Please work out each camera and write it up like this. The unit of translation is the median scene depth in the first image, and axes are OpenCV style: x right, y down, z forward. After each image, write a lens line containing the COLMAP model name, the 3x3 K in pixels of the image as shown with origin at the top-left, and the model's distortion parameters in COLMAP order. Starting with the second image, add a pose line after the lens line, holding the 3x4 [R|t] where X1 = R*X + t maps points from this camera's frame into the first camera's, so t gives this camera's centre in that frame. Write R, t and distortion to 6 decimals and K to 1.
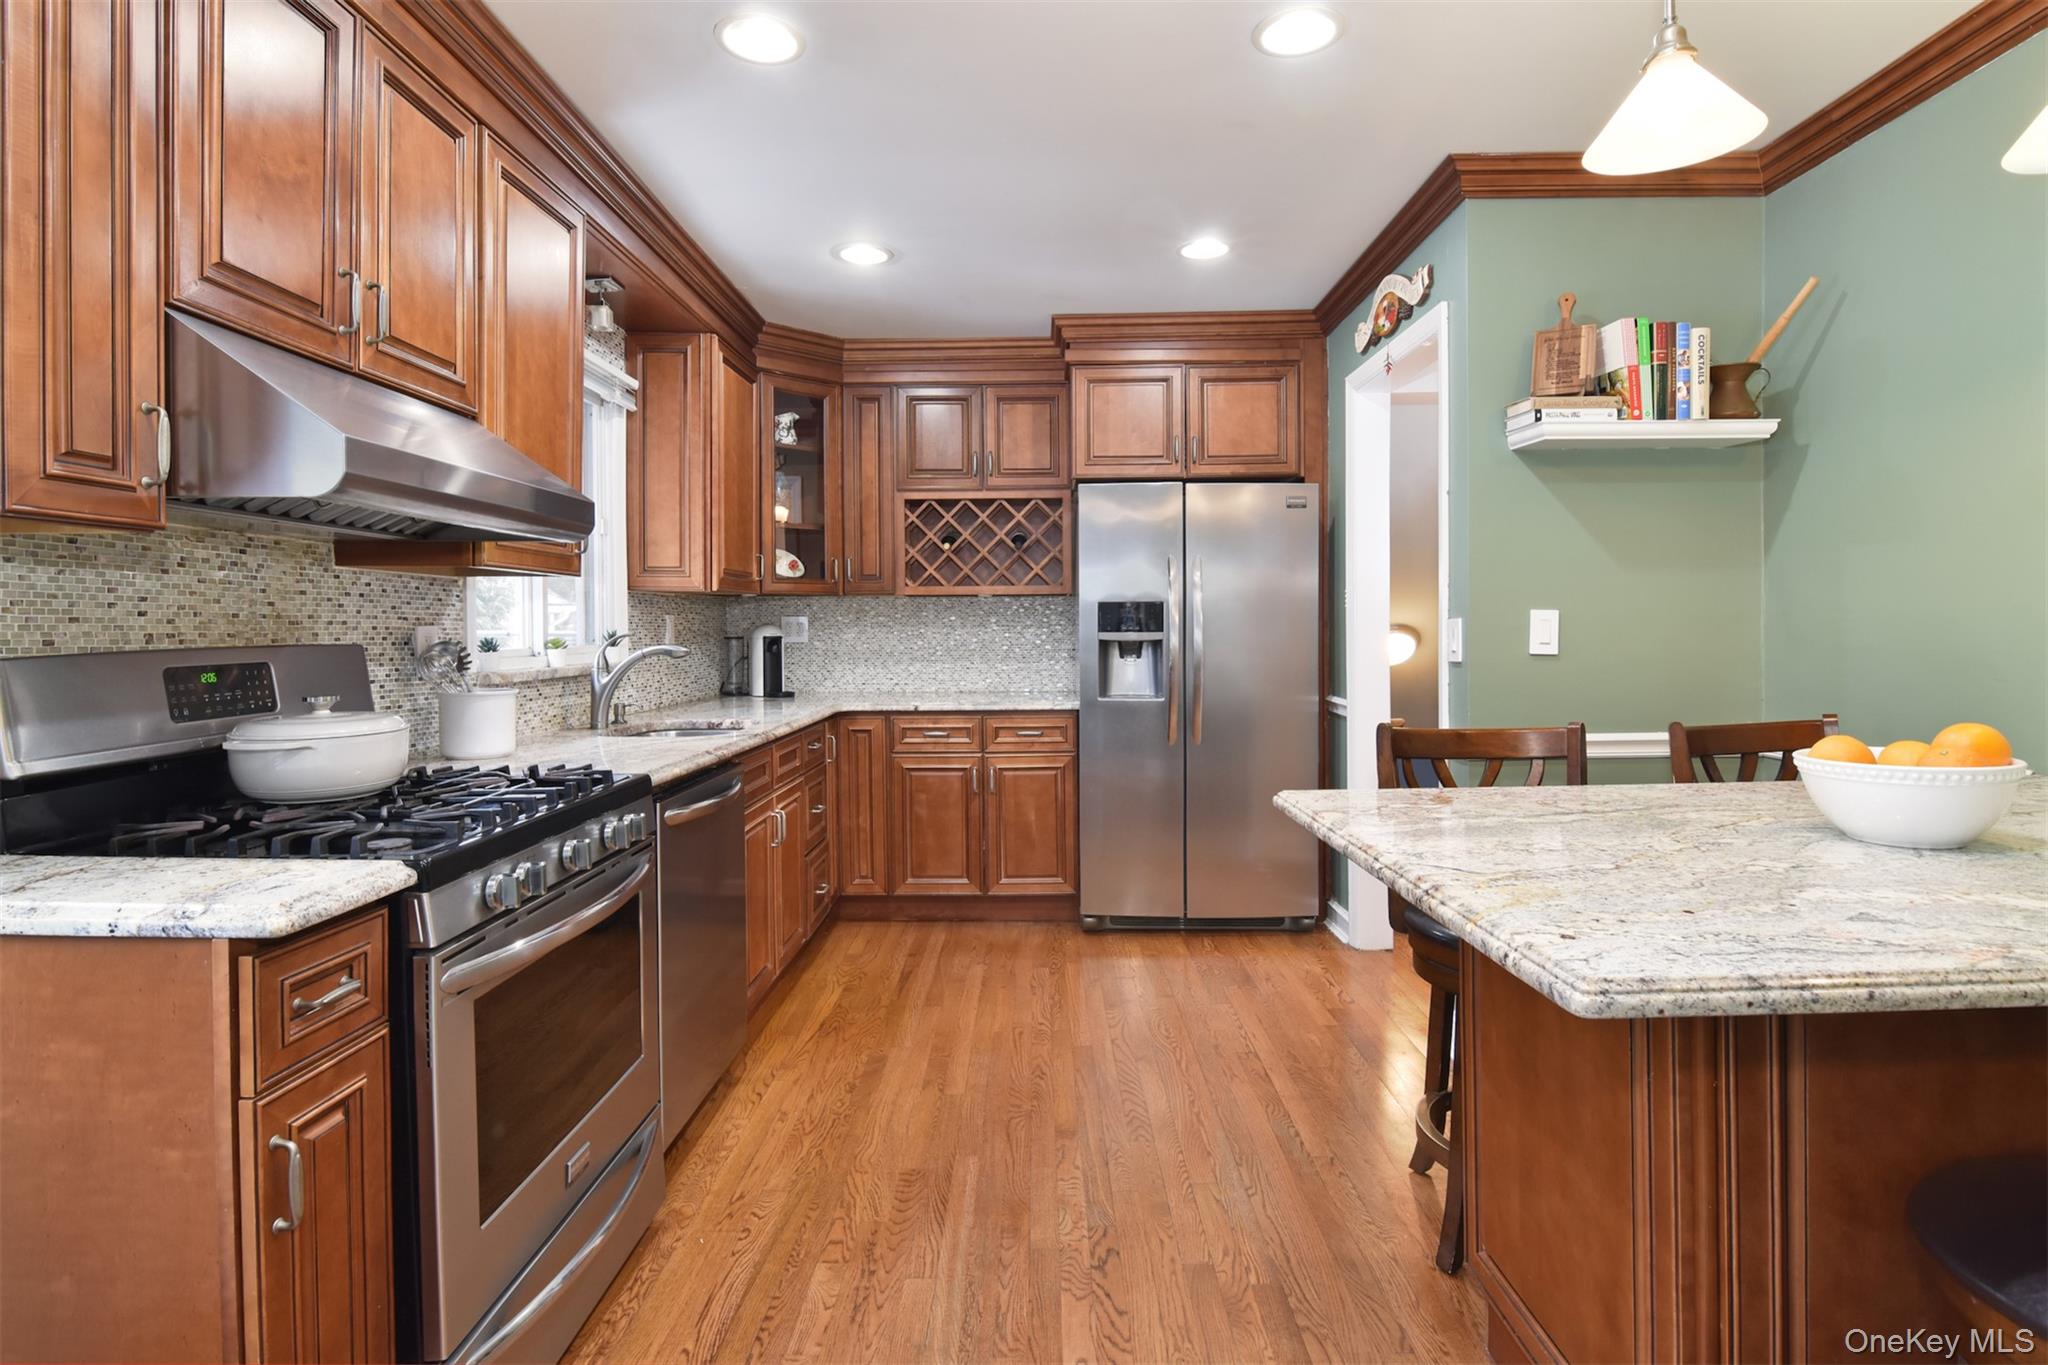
lens RADIAL K [[1040.1, 0, 1030.8], [0, 1040.1, 631.2], [0, 0, 1]] dist [0.012866, -0.021828]
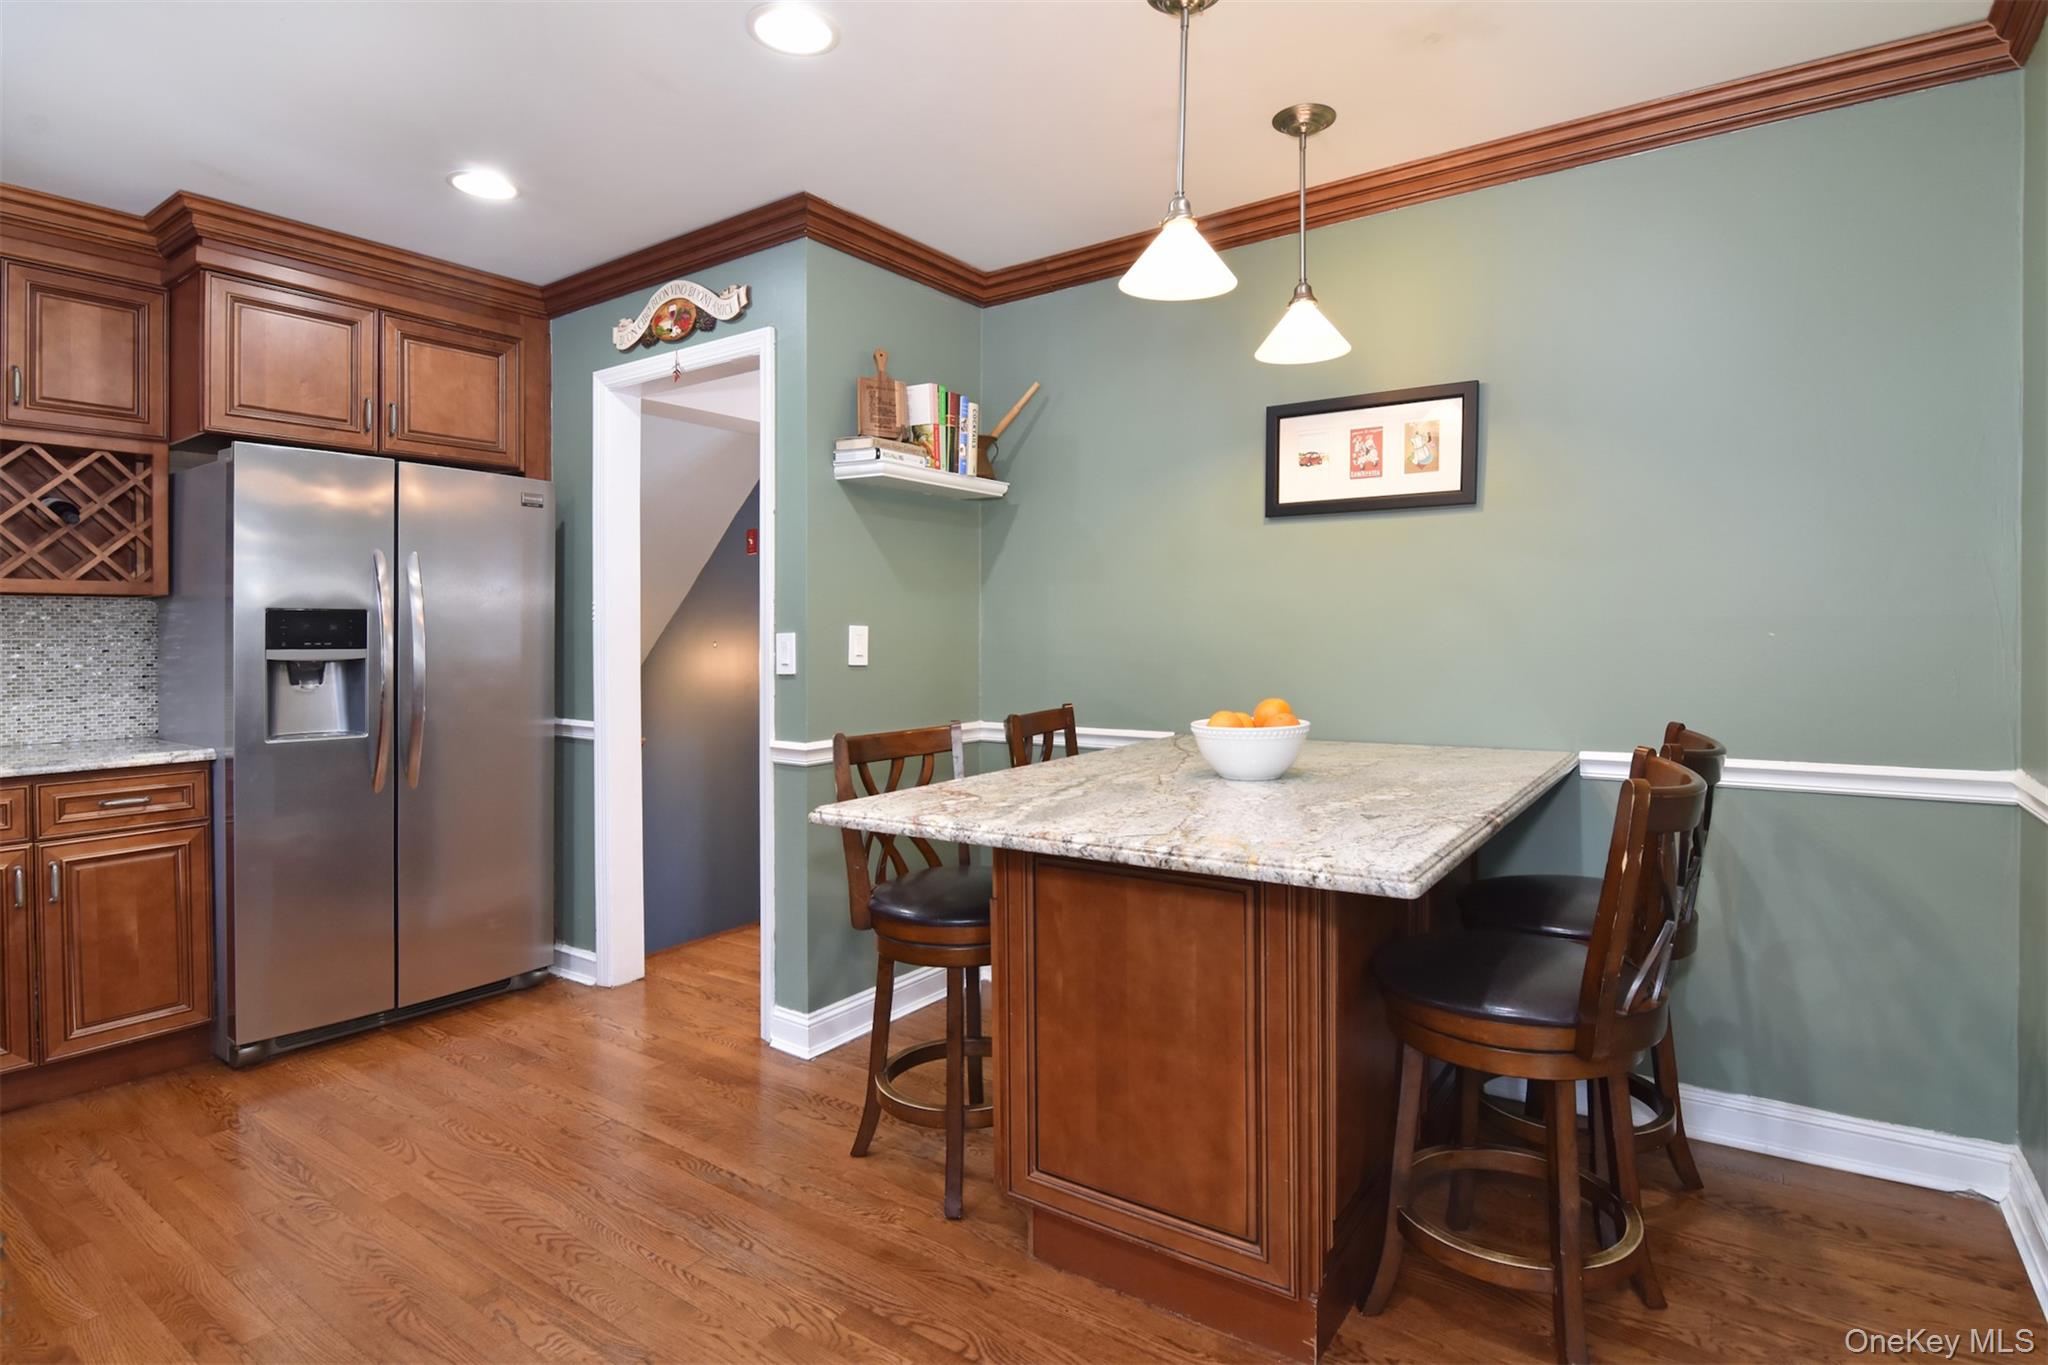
lens RADIAL K [[1055.2, 0, 1031.2], [0, 1055.2, 651.2], [0, 0, 1]] dist [0.014370, -0.020885]
pose [[0.564852, -0.007726, 0.825156, -0.241329], [0.006051, 0.999968, 0.005220, 0.001254], [-0.825170, 0.002044, 0.564881, 0.144389]]
